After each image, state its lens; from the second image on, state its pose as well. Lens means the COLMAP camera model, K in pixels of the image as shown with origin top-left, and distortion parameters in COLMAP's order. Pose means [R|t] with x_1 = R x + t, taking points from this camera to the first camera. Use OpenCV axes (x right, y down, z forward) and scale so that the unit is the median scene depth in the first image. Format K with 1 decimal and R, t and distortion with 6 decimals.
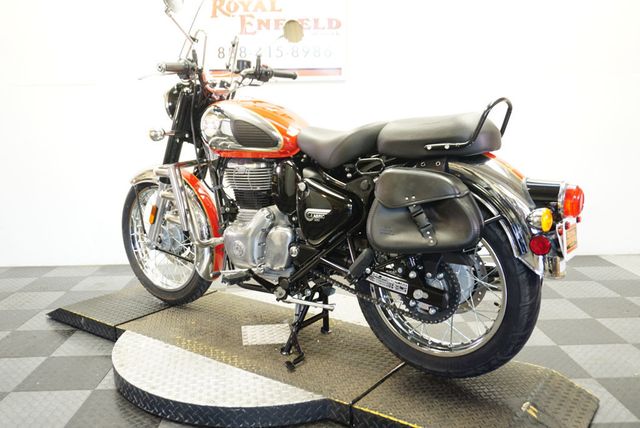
lens RADIAL K [[571.2, 0, 320.0], [0, 571.2, 211.9], [0, 0, 1]] dist [-0.005339, 0.013291]
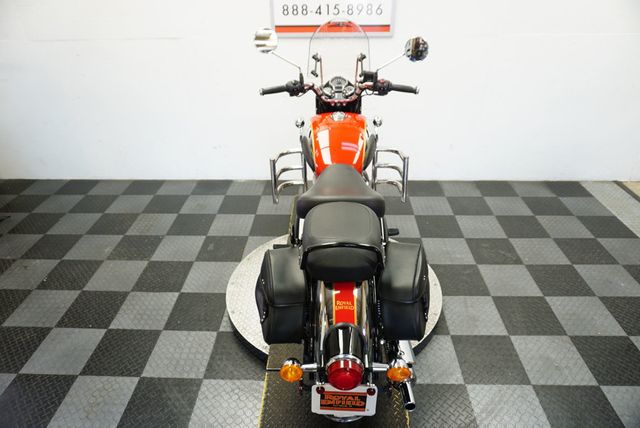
lens RADIAL K [[433.5, 0, 323.8], [0, 433.5, 212.2], [0, 0, 1]] dist [-0.021658, 0.002519]
pose [[0.999022, 0.028669, -0.033672, -0.069588], [-0.014808, 0.934315, 0.356142, -0.259611], [0.041670, -0.355295, 0.933825, 0.063744]]
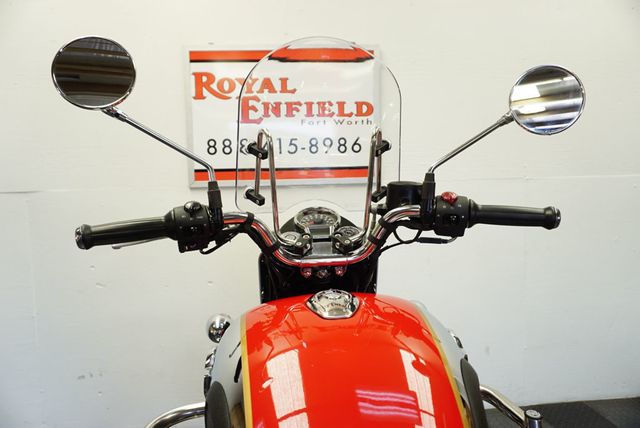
lens RADIAL K [[426.3, 0, 320.0], [0, 426.3, 214.0], [0, 0, 1]] dist [-0.020448, 0.002561]
pose [[0.997219, -0.014556, 0.073088, -0.095567], [0.020474, 0.996513, -0.080887, -0.182195], [-0.071656, 0.082159, 0.994040, 0.566174]]
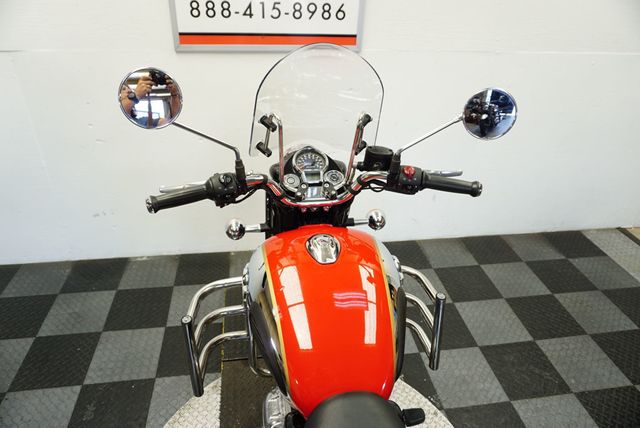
lens RADIAL K [[426.3, 0, 320.0], [0, 426.3, 214.0], [0, 0, 1]] dist [-0.020448, 0.002561]
pose [[0.989842, -0.025506, 0.139862, -0.122413], [-0.029049, 0.926733, 0.374596, -0.302479], [-0.139170, -0.374853, 0.916579, 0.488166]]
